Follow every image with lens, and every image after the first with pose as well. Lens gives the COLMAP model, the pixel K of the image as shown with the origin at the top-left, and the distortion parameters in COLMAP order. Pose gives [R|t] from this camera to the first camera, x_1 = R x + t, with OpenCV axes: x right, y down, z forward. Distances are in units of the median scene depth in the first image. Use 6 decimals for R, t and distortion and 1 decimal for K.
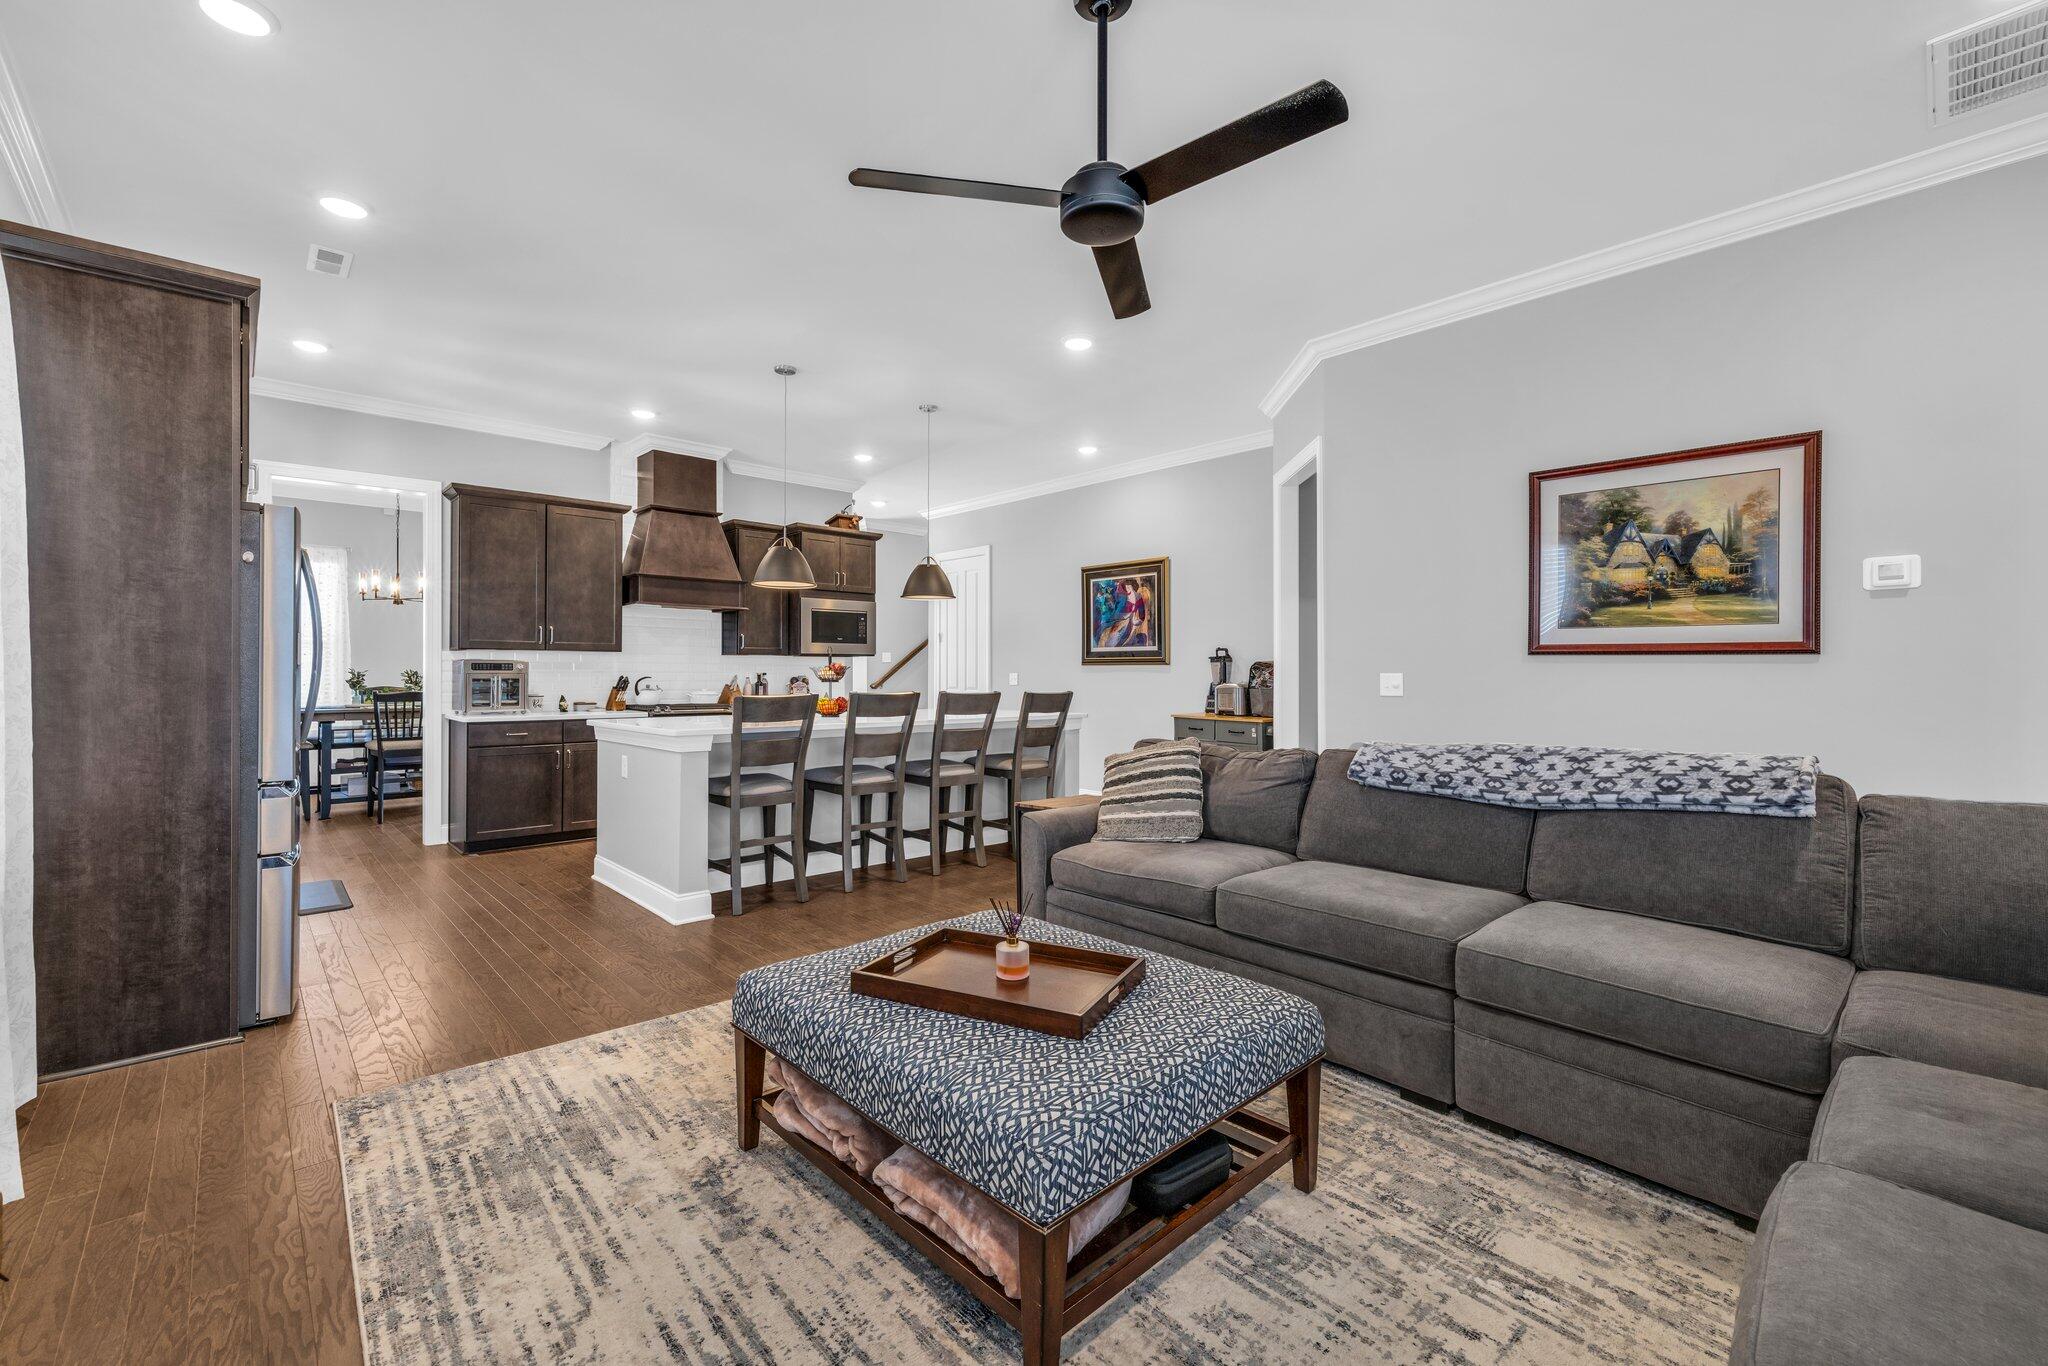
lens RADIAL K [[867.4, 0, 1027.8], [0, 867.4, 663.9], [0, 0, 1]] dist [0.002601, -0.000221]
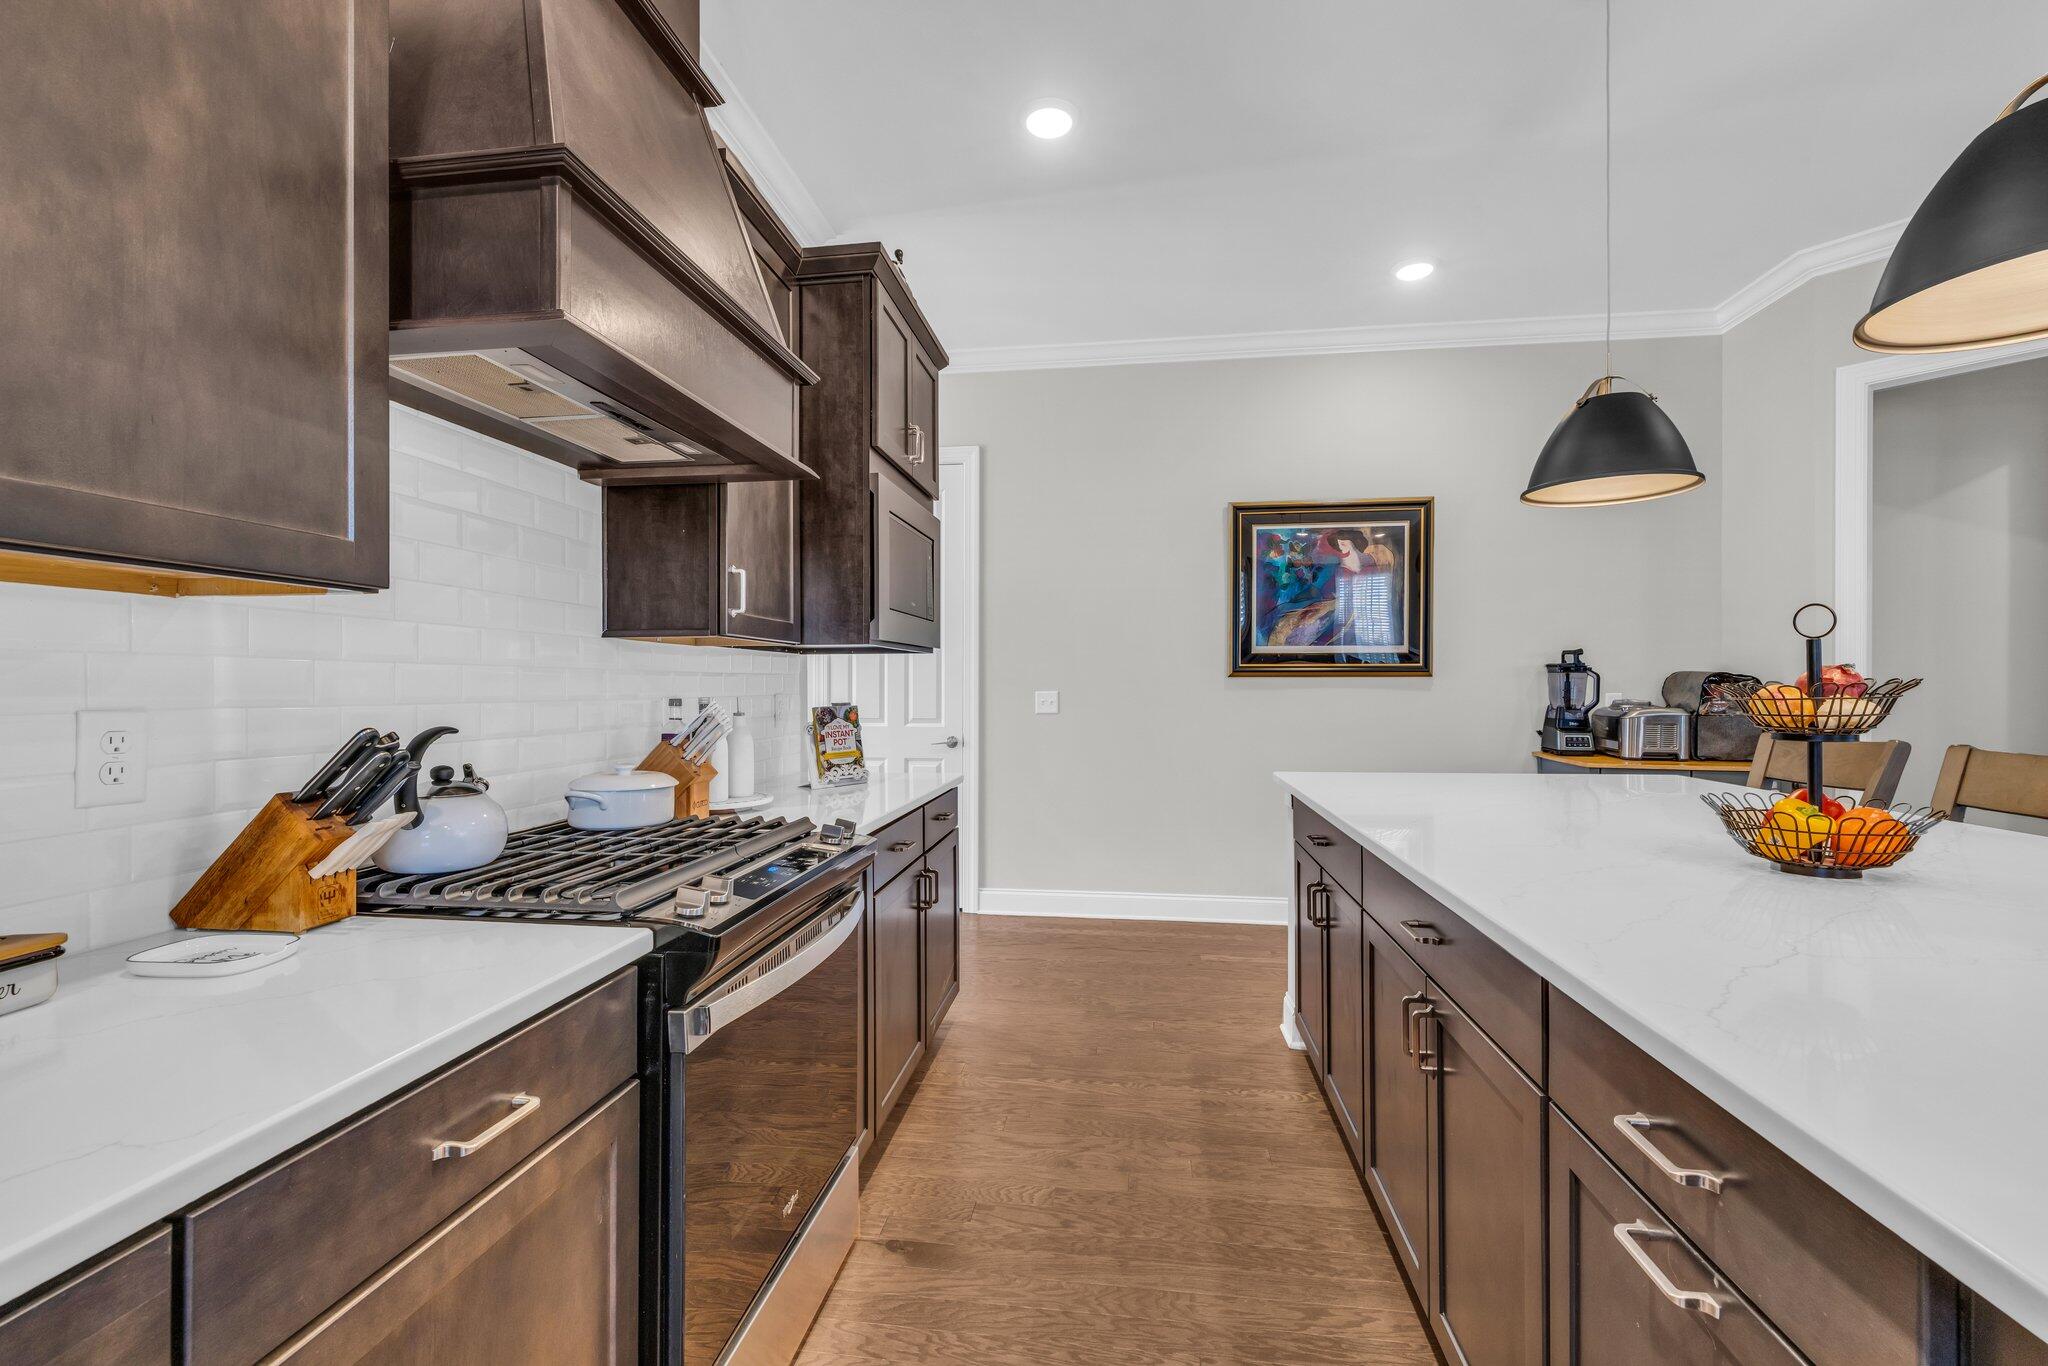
lens RADIAL K [[867.4, 0, 1034.3], [0, 867.4, 681.6], [0, 0, 1]] dist [0.002601, -0.000221]
pose [[0.774637, -0.000606, 0.632406, -0.472835], [-0.003557, 0.999980, 0.005315, 0.002226], [-0.632397, -0.006367, 0.774619, 0.777489]]
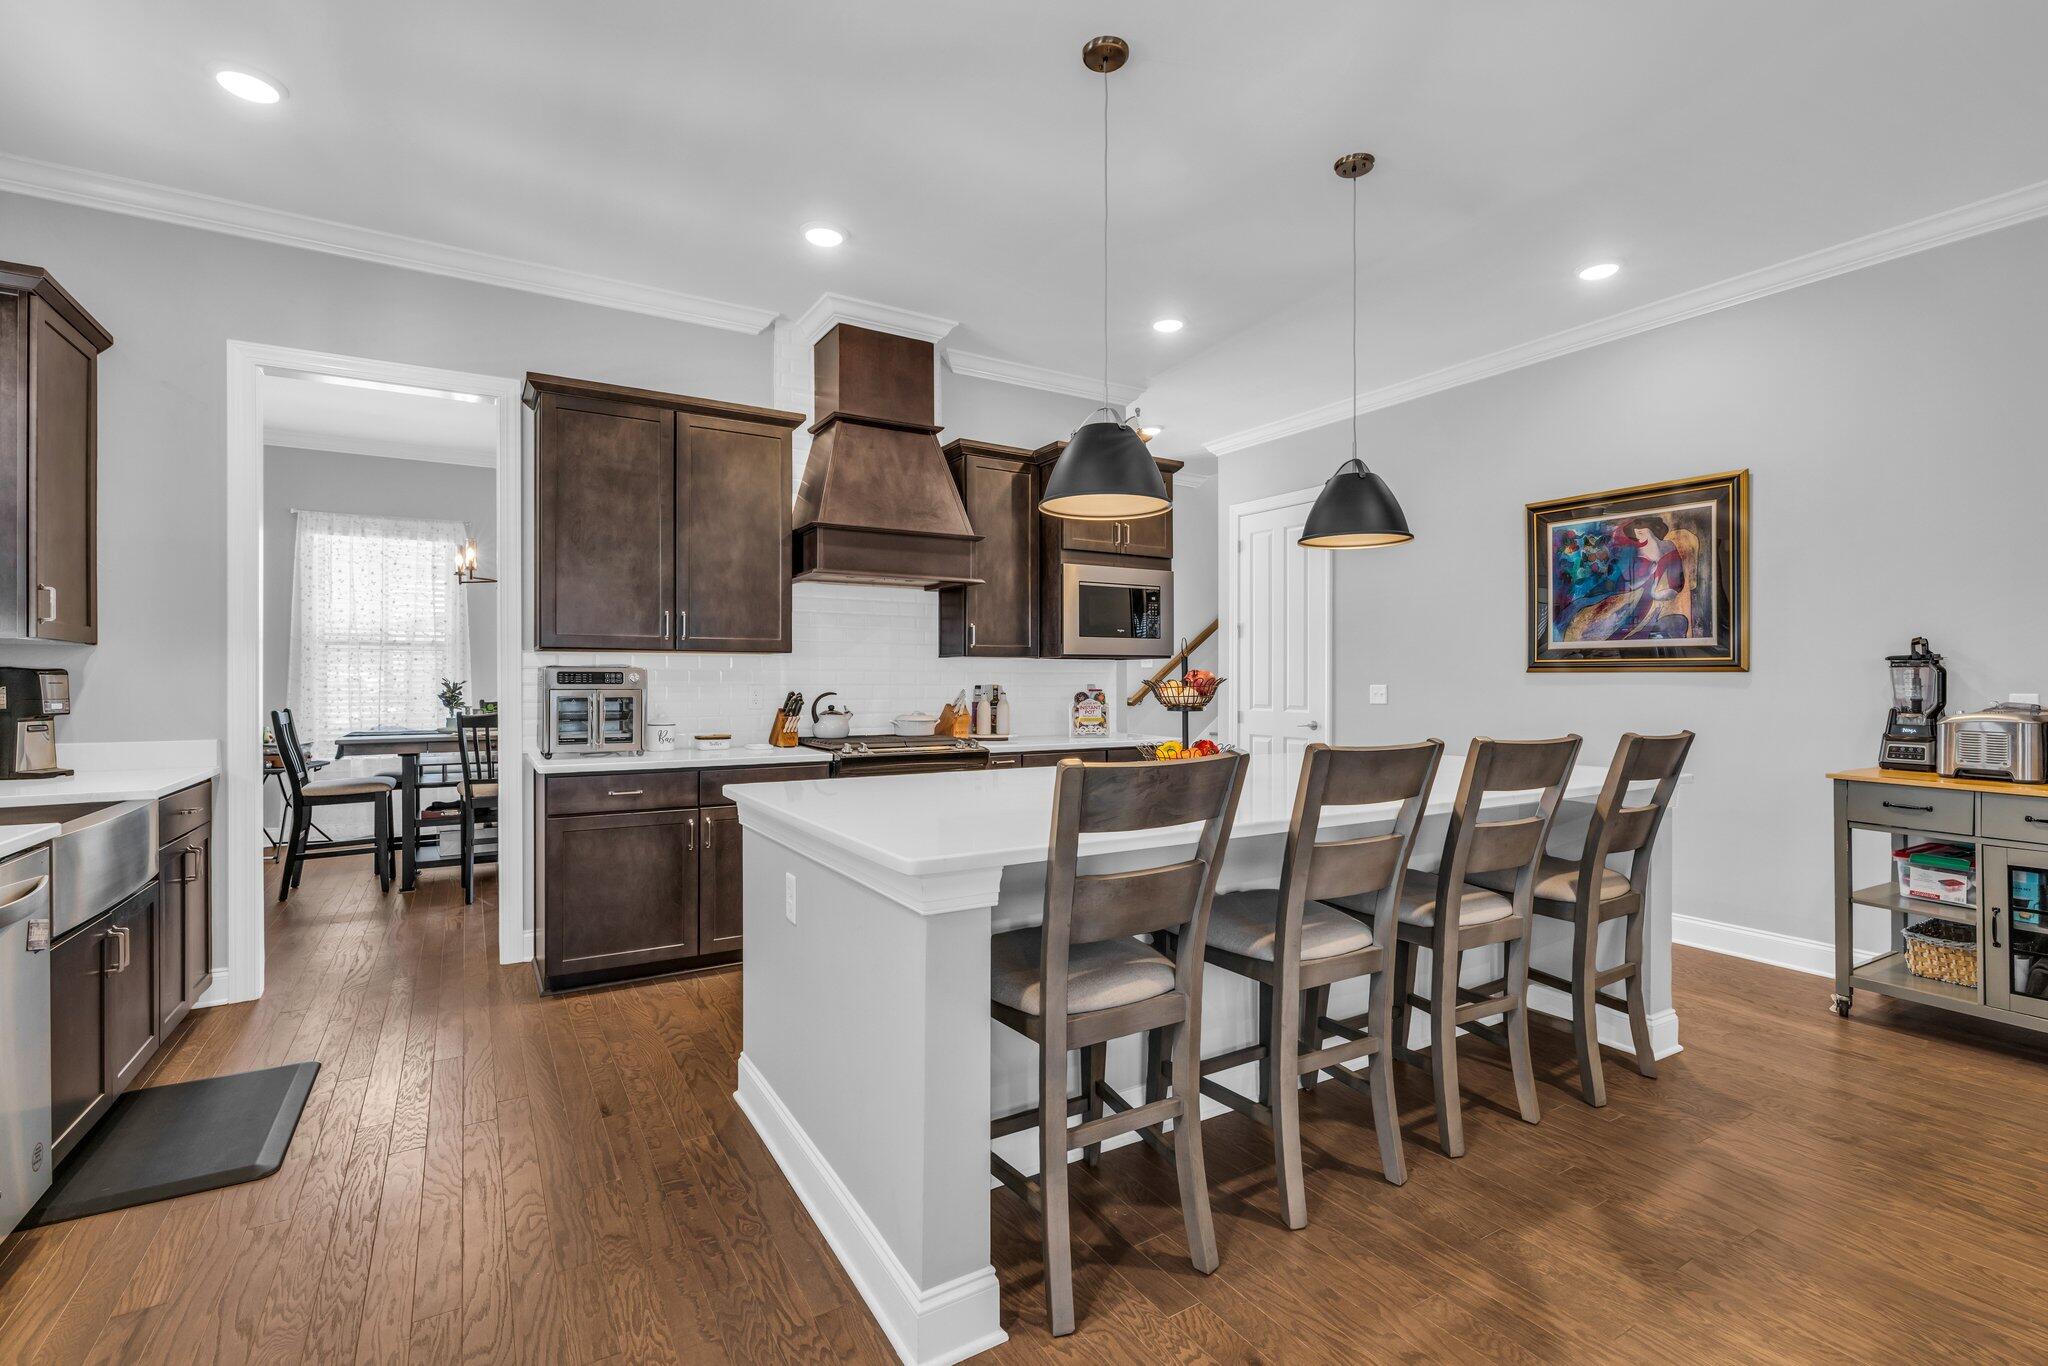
lens RADIAL K [[926.0, 0, 1021.7], [0, 926.0, 672.5], [0, 0, 1]] dist [0.001560, 0.000683]
pose [[0.979592, -0.001227, -0.200991, -0.175367], [0.002095, 0.999989, 0.004104, -0.002412], [0.200984, -0.004442, 0.979584, 0.387862]]
